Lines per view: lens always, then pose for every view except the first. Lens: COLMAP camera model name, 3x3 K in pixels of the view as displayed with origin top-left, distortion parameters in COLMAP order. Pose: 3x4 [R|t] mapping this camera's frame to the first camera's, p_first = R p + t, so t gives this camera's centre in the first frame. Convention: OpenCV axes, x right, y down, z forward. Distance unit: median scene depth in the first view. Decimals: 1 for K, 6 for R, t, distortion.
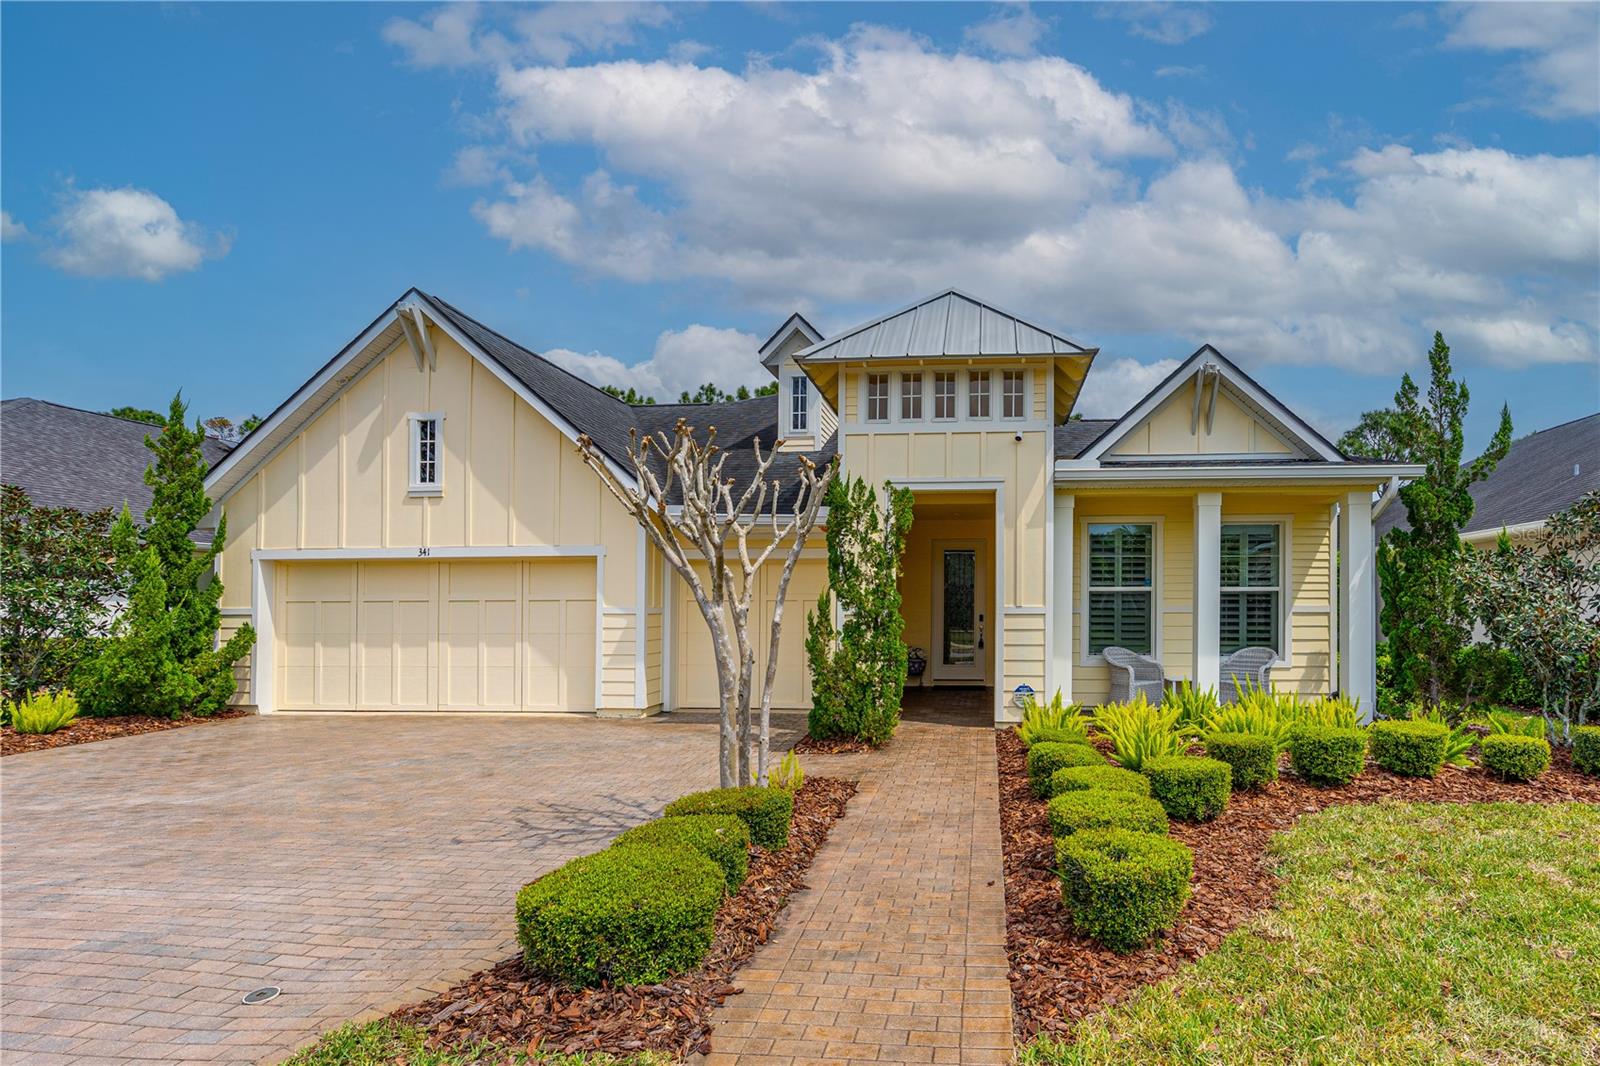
lens RADIAL K [[727.9, 0, 808.4], [0, 727.9, 599.4], [0, 0, 1]] dist [0.002971, -0.000252]
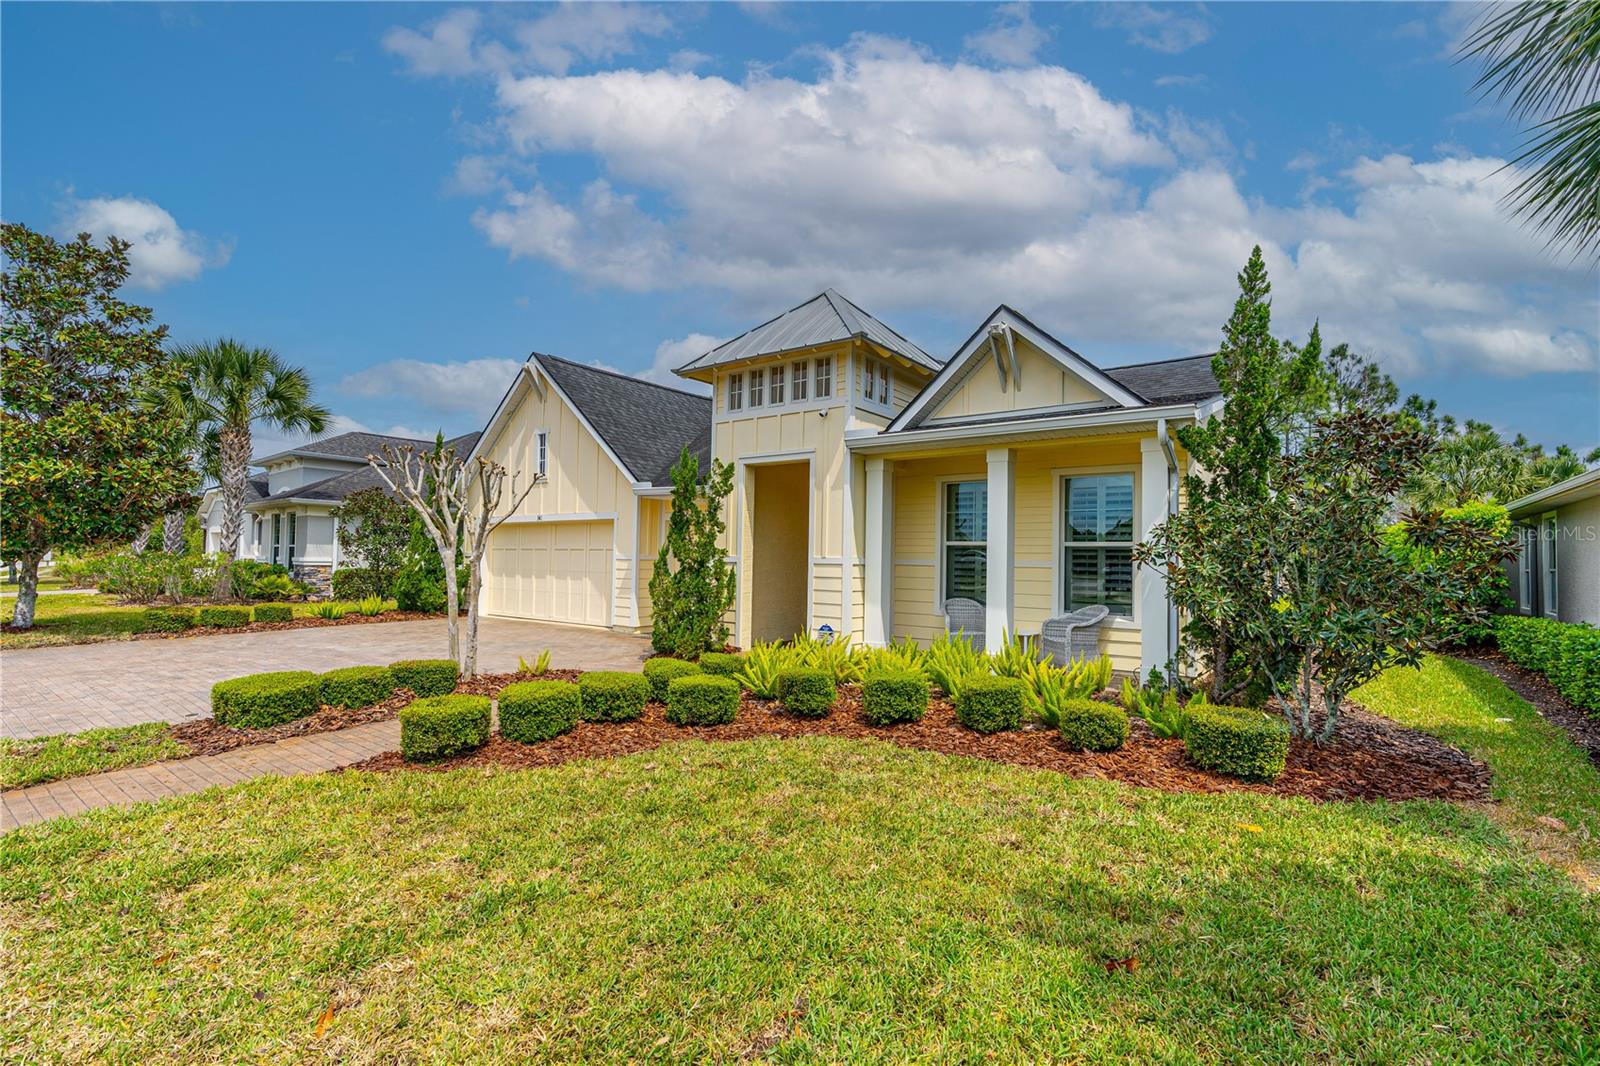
lens RADIAL K [[727.9, 0, 795.0], [0, 727.9, 535.9], [0, 0, 1]] dist [0.002971, -0.000252]
pose [[0.837863, -0.001918, -0.545878, 0.790389], [-0.011511, 0.999709, -0.021179, 0.000259], [0.545760, 0.024029, 0.837597, -0.008540]]
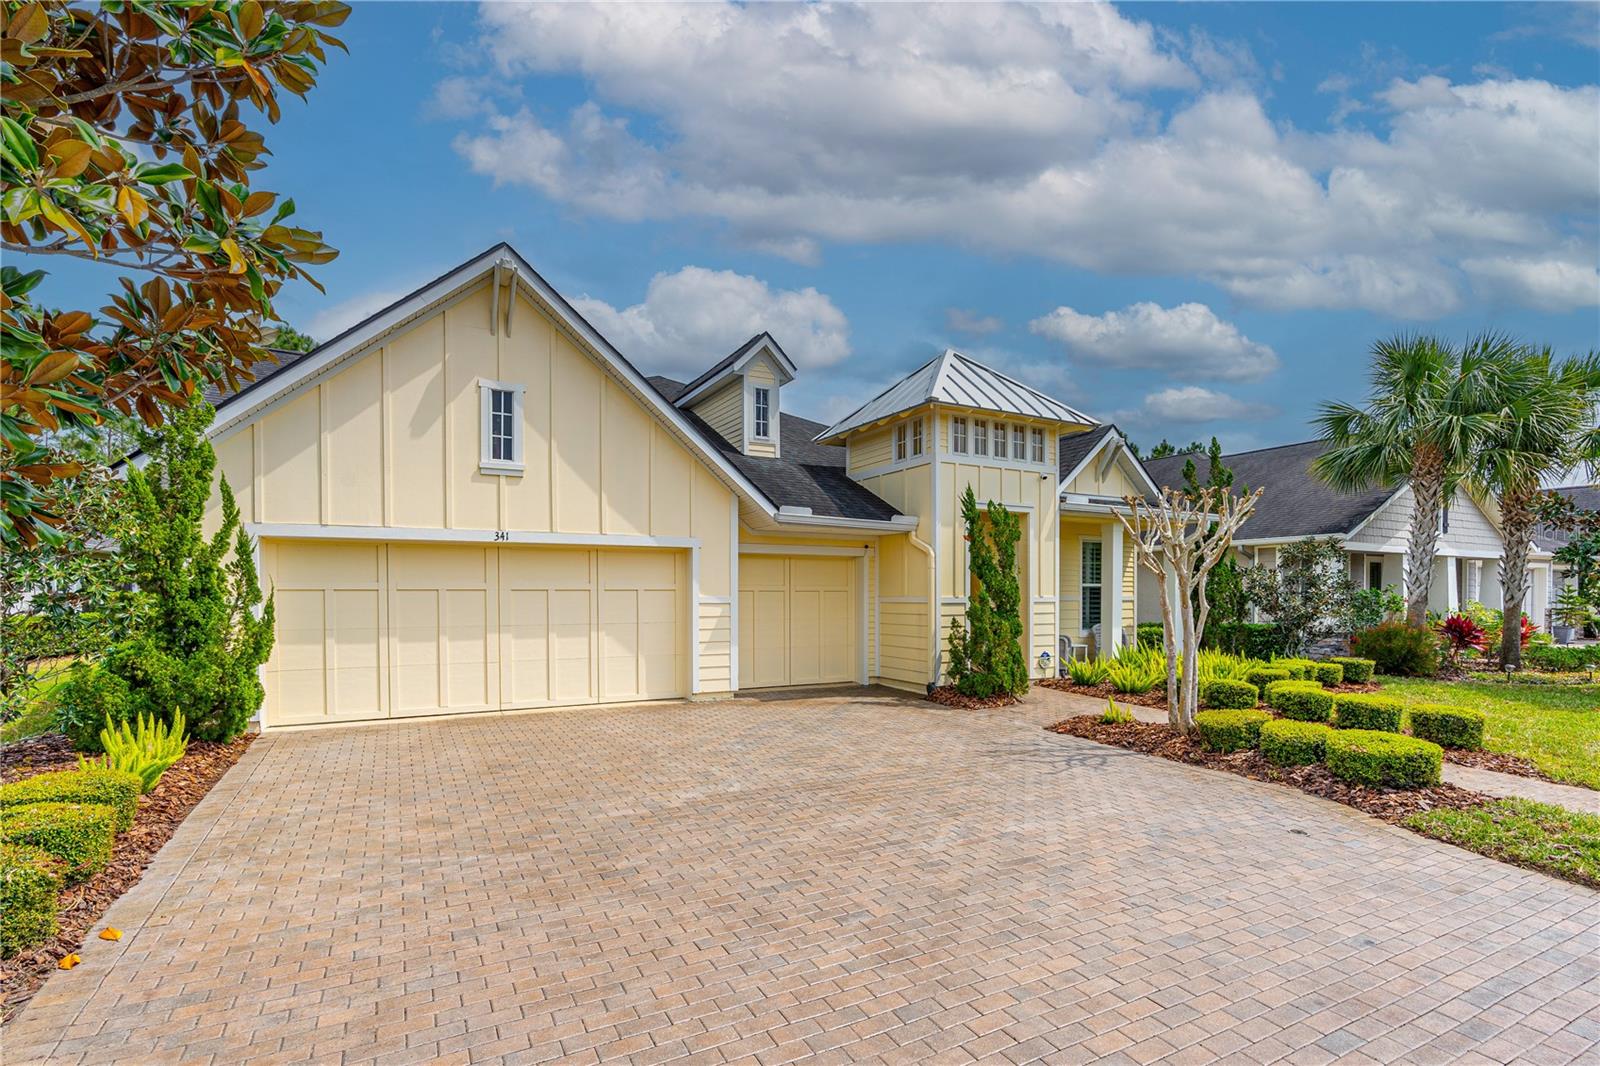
lens RADIAL K [[727.9, 0, 748.9], [0, 727.9, 602.3], [0, 0, 1]] dist [0.002971, -0.000252]
pose [[0.858277, -0.003455, 0.513176, -0.759003], [-0.007549, 0.999784, 0.019356, -0.002294], [-0.513132, -0.020486, 0.858065, 0.062903]]
